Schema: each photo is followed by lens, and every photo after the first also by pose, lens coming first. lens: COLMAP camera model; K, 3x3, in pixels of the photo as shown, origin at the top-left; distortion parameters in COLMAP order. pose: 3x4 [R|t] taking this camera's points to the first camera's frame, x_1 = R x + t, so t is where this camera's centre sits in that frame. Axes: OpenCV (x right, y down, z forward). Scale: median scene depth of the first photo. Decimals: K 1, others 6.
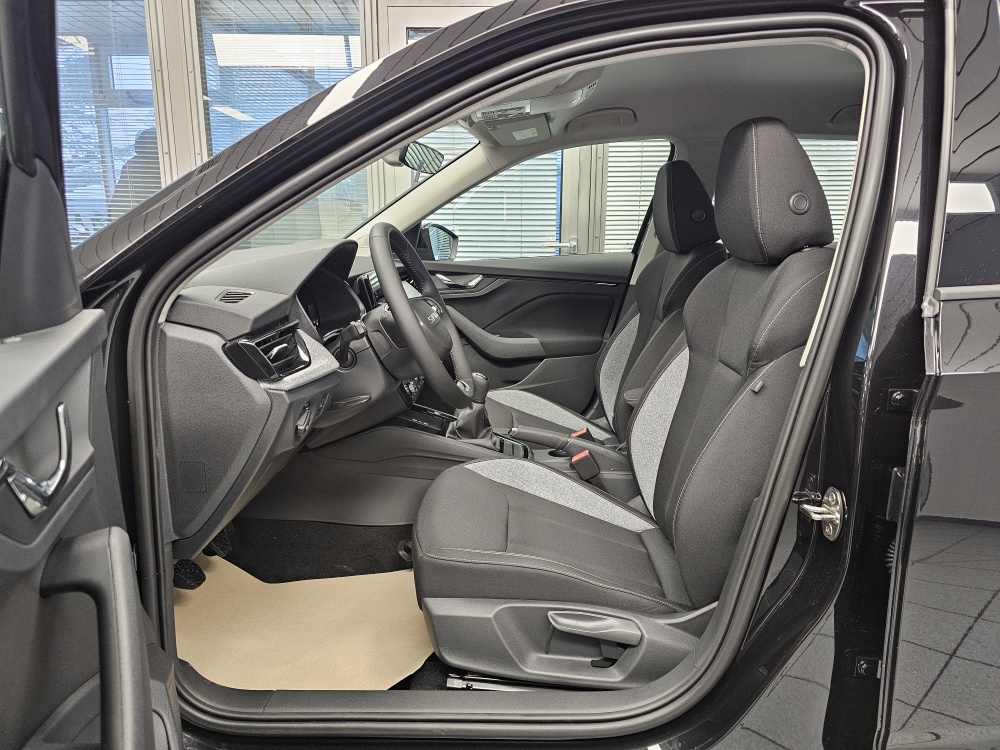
lens RADIAL K [[666.7, 0, 504.2], [0, 666.7, 375.8], [0, 0, 1]] dist [0.078018, -0.061117]
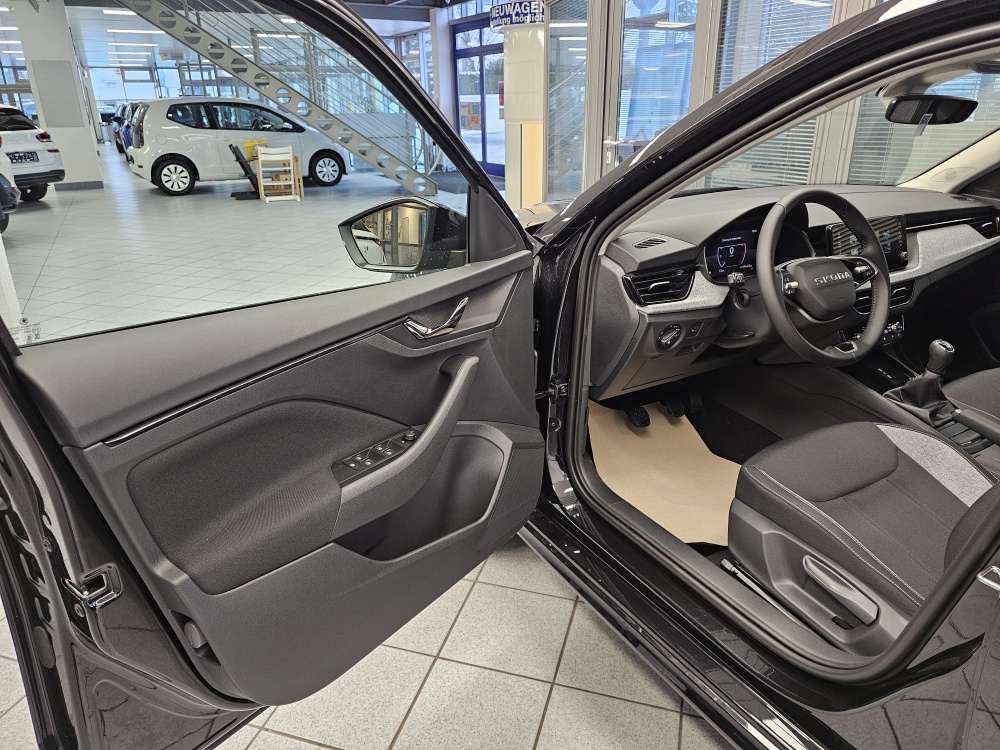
lens RADIAL K [[666.7, 0, 504.2], [0, 666.7, 375.8], [0, 0, 1]] dist [0.078018, -0.061117]
pose [[0.518754, 0.310146, -0.796683, 0.628493], [-0.171069, 0.950687, 0.258708, -0.151183], [0.837633, 0.002082, 0.546229, -0.063633]]
